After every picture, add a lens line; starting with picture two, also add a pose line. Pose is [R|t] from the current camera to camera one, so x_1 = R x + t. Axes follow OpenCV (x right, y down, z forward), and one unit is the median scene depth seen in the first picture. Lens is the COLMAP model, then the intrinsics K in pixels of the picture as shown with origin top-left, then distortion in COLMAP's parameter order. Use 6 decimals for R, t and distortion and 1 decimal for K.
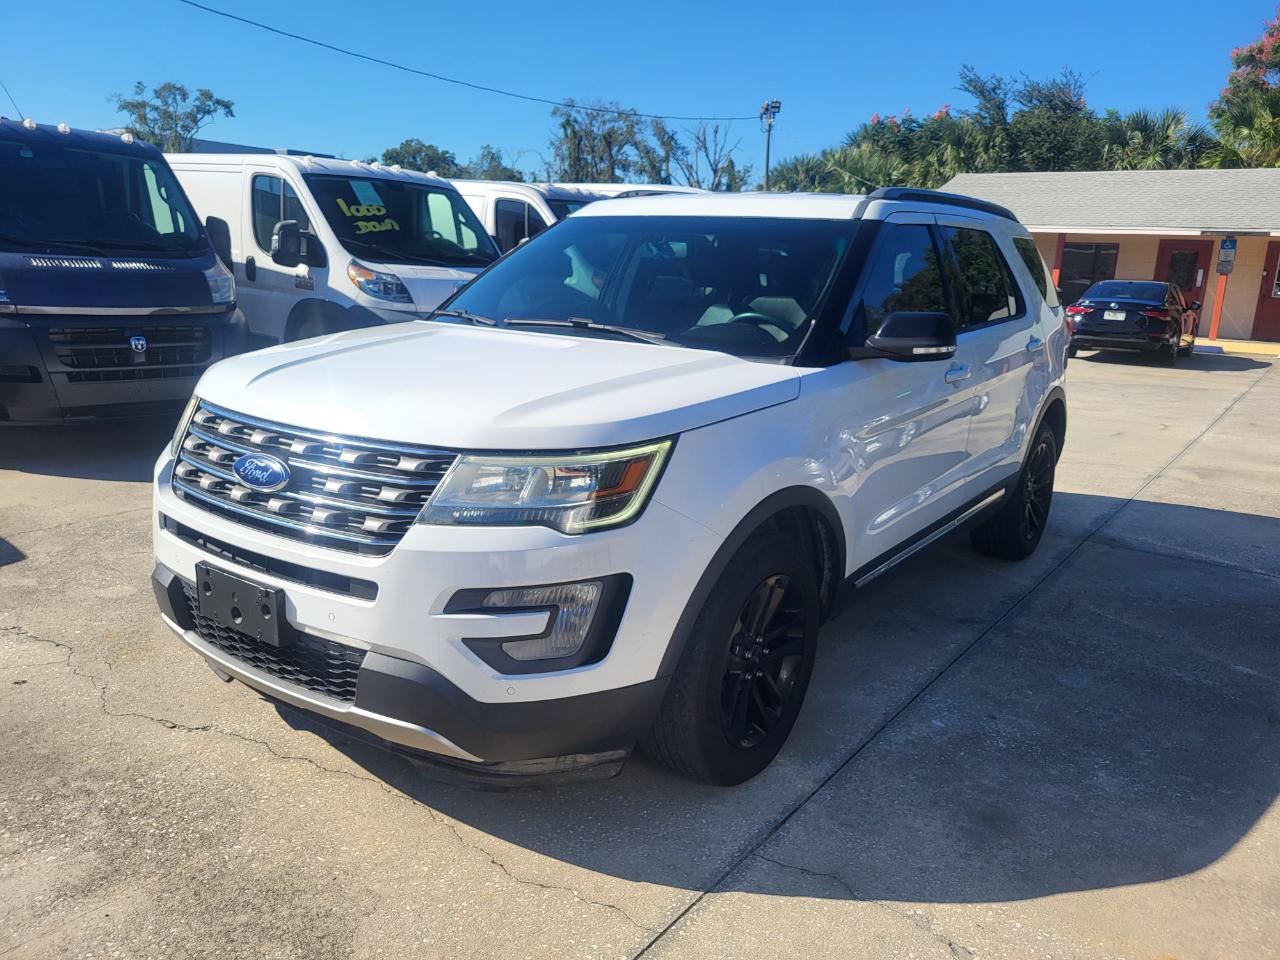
lens RADIAL K [[977.2, 0, 625.1], [0, 977.2, 471.8], [0, 0, 1]] dist [0.050073, -0.037043]
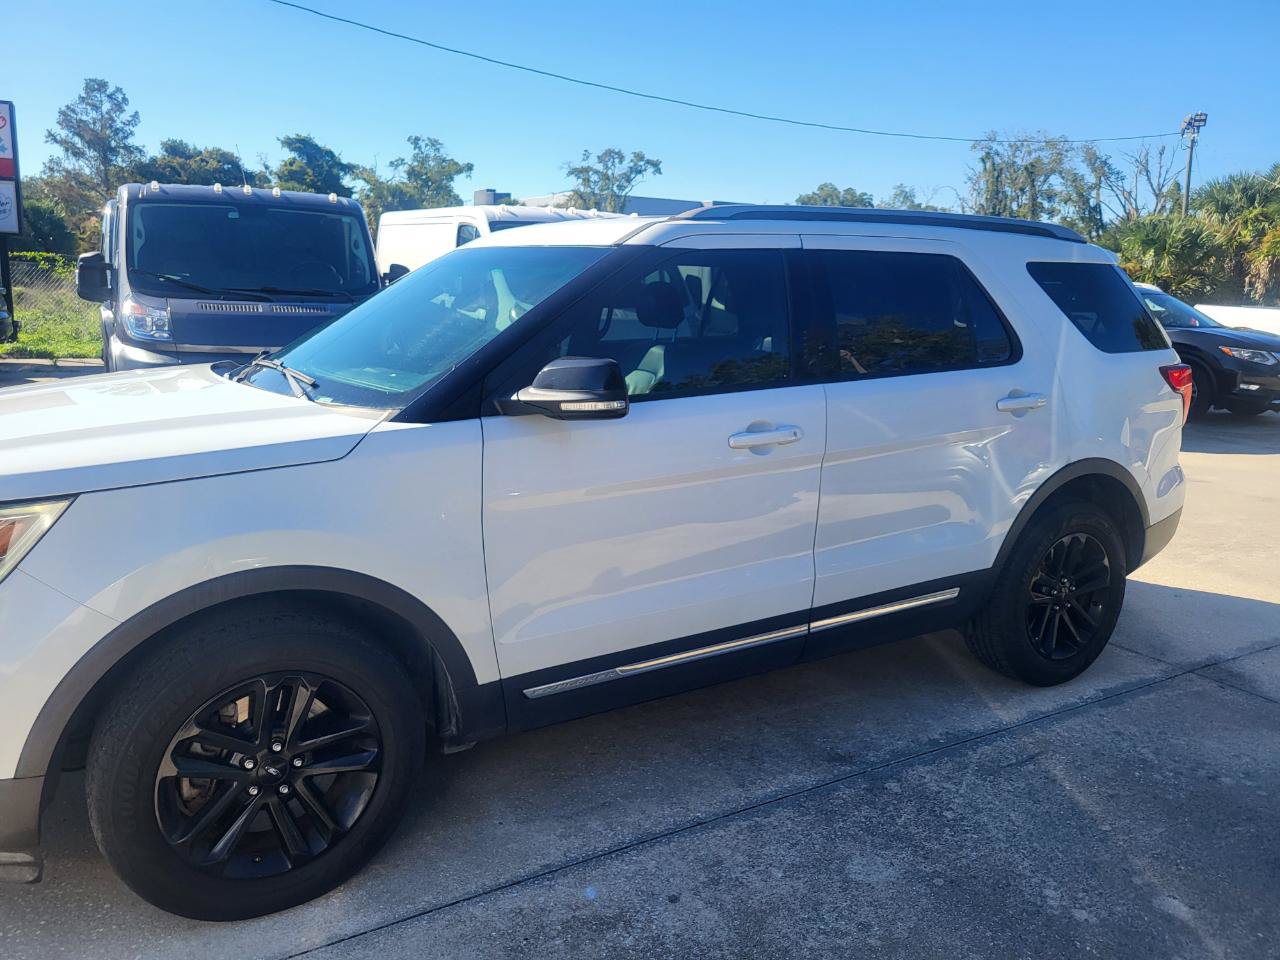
lens RADIAL K [[977.2, 0, 646.4], [0, 977.2, 448.0], [0, 0, 1]] dist [0.050073, -0.037043]
pose [[0.921855, 0.045074, -0.384906, 0.329498], [-0.068995, 0.996435, -0.048556, -0.027768], [0.381345, 0.071318, 0.921678, 0.148788]]
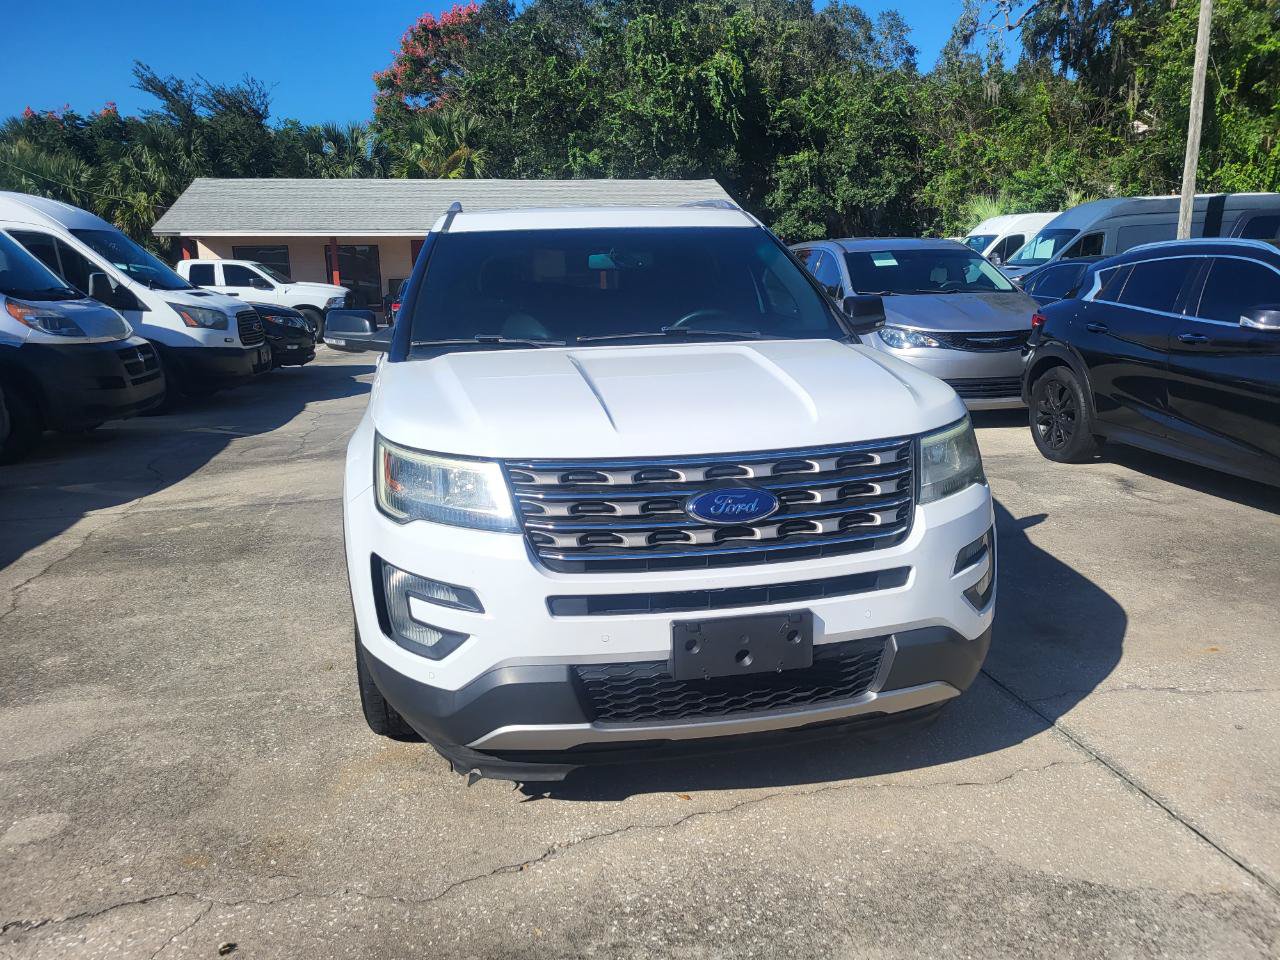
lens RADIAL K [[977.2, 0, 646.8], [0, 977.2, 472.3], [0, 0, 1]] dist [0.050073, -0.037043]
pose [[0.677414, -0.201469, 0.707475, -0.441007], [0.203950, 0.975498, 0.082511, -0.051112], [-0.706764, 0.088395, 0.701906, 0.156344]]
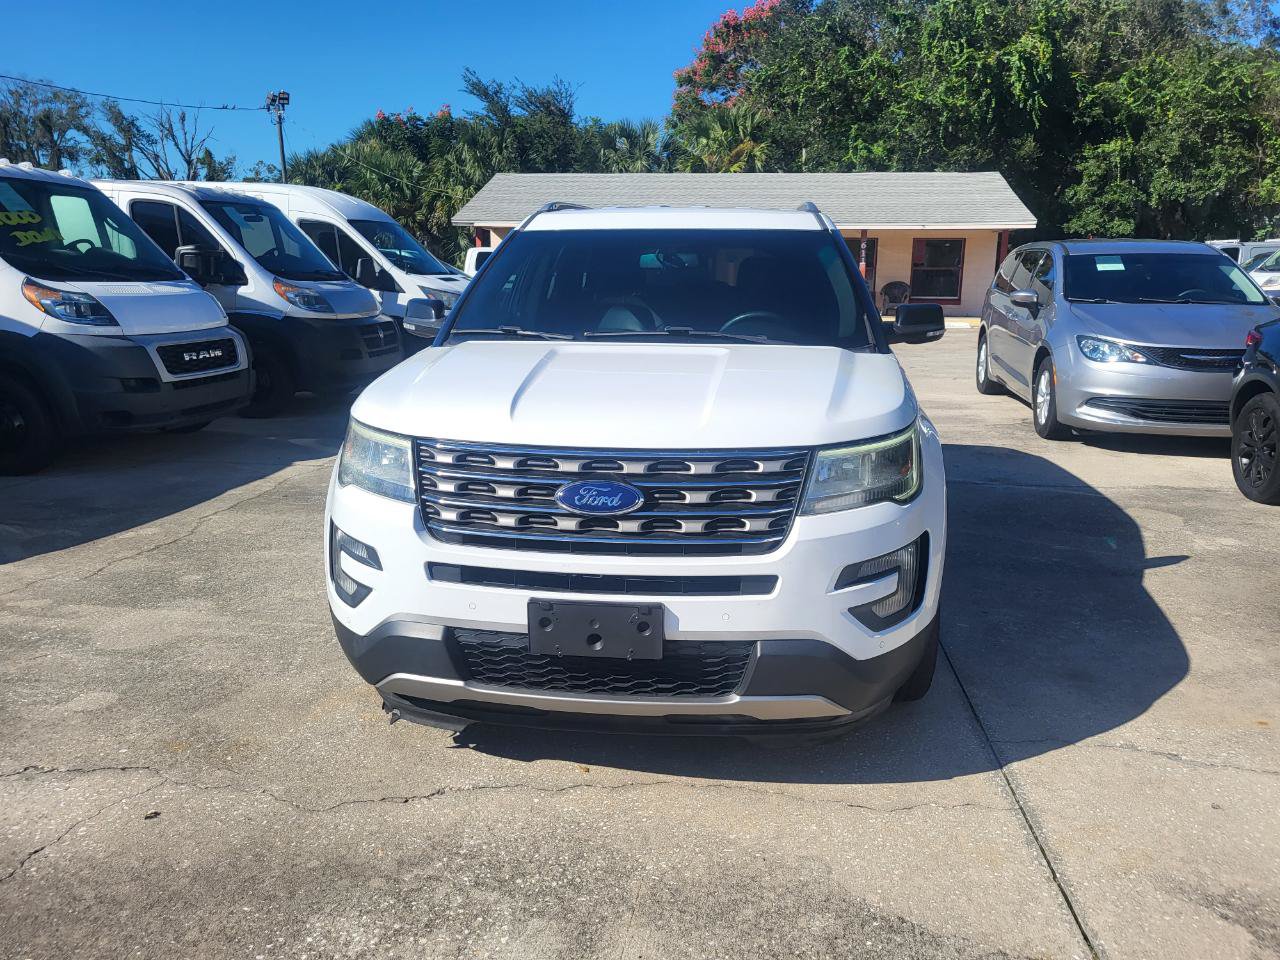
lens RADIAL K [[977.2, 0, 639.4], [0, 977.2, 472.8], [0, 0, 1]] dist [0.050073, -0.037043]
pose [[0.867430, -0.136464, 0.478480, -0.327956], [0.133444, 0.990229, 0.040498, -0.024337], [-0.479331, 0.028720, 0.877164, 0.037277]]
